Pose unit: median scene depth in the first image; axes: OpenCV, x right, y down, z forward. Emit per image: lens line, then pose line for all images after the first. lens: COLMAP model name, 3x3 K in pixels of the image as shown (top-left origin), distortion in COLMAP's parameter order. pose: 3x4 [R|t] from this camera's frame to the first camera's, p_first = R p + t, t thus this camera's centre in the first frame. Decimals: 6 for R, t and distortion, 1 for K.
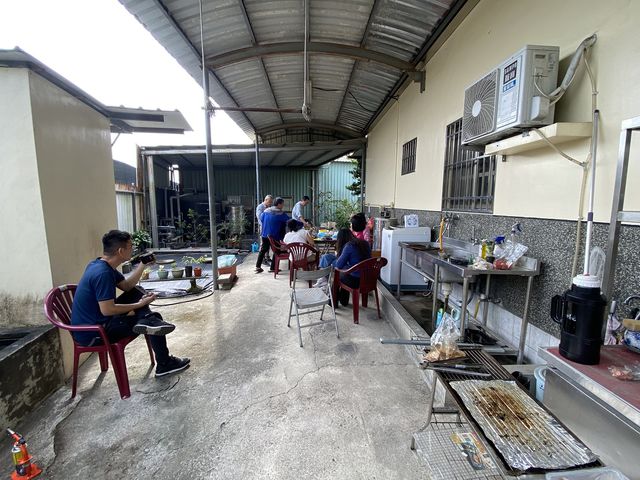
lens RADIAL K [[309.2, 0, 315.8], [0, 309.2, 241.8], [0, 0, 1]] dist [0.030457, 0.000026]
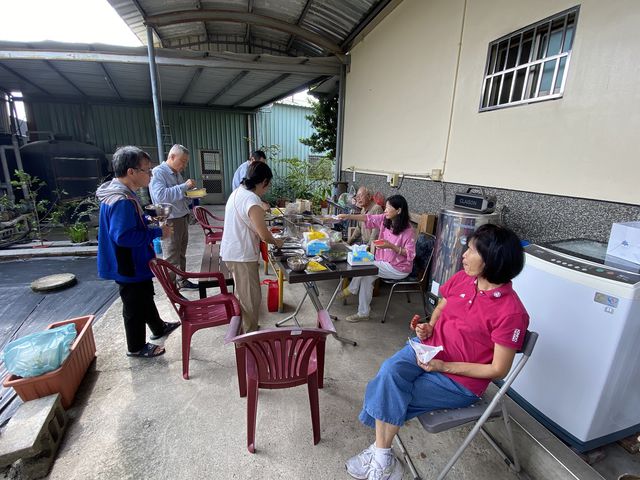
lens RADIAL K [[309.2, 0, 315.8], [0, 309.2, 241.8], [0, 0, 1]] dist [0.030457, 0.000026]
pose [[0.972513, -0.039575, 0.229462, -0.046281], [0.008737, 0.990959, 0.133880, -0.049675], [-0.232685, -0.128195, 0.964066, 0.333602]]
